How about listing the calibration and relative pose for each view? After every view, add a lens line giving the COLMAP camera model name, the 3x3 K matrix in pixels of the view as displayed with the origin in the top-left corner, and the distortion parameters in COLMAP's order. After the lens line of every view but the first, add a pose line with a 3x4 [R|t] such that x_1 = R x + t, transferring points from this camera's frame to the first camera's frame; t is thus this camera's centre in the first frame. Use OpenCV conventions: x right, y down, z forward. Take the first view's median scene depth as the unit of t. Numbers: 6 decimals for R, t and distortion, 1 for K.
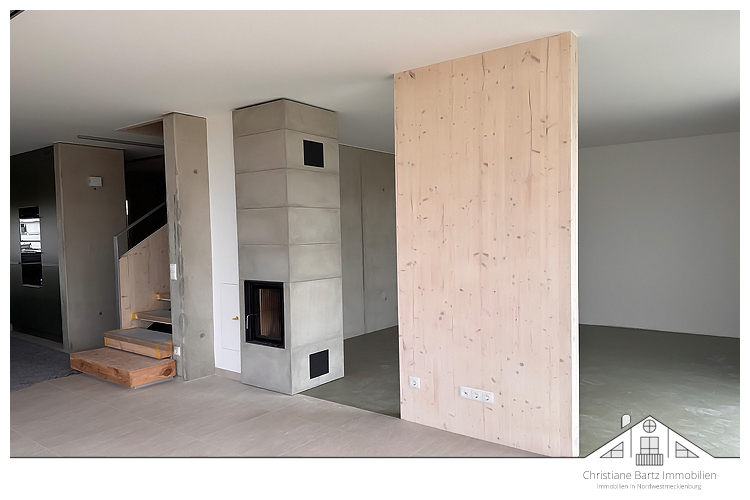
lens RADIAL K [[522.6, 0, 371.6], [0, 522.6, 248.3], [0, 0, 1]] dist [0.052995, -0.050106]
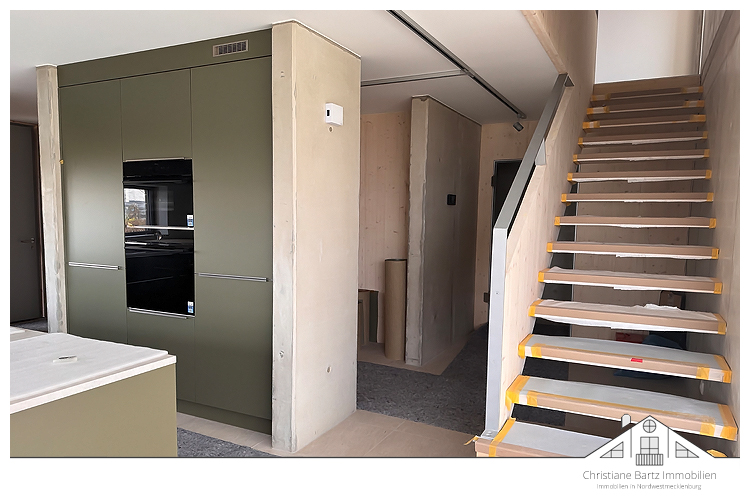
lens RADIAL K [[522.6, 0, 378.6], [0, 522.6, 256.9], [0, 0, 1]] dist [0.052995, -0.050106]
pose [[0.983763, 0.018360, 0.178528, -0.576507], [-0.025075, 0.999058, 0.035430, -0.008688], [-0.177710, -0.039331, 0.983297, 0.500357]]
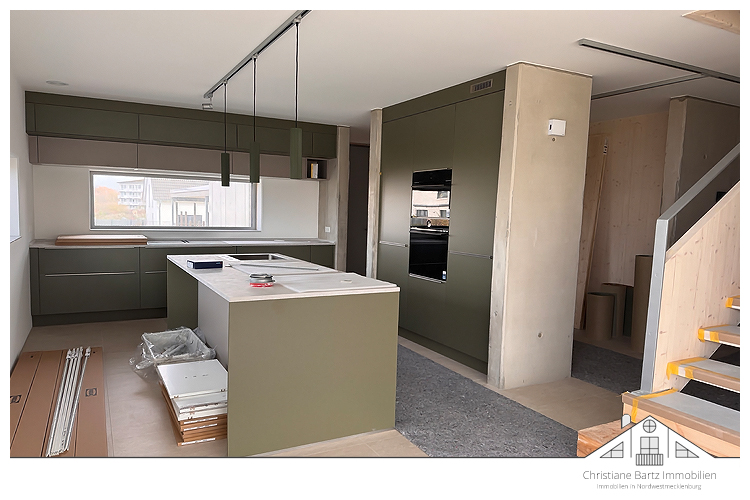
lens RADIAL K [[522.6, 0, 374.1], [0, 522.6, 255.1], [0, 0, 1]] dist [0.052995, -0.050106]
pose [[0.905774, 0.081781, -0.415794, -0.450823], [-0.063716, 0.996329, 0.057165, 0.001847], [0.418943, -0.025286, 0.907660, 0.343229]]
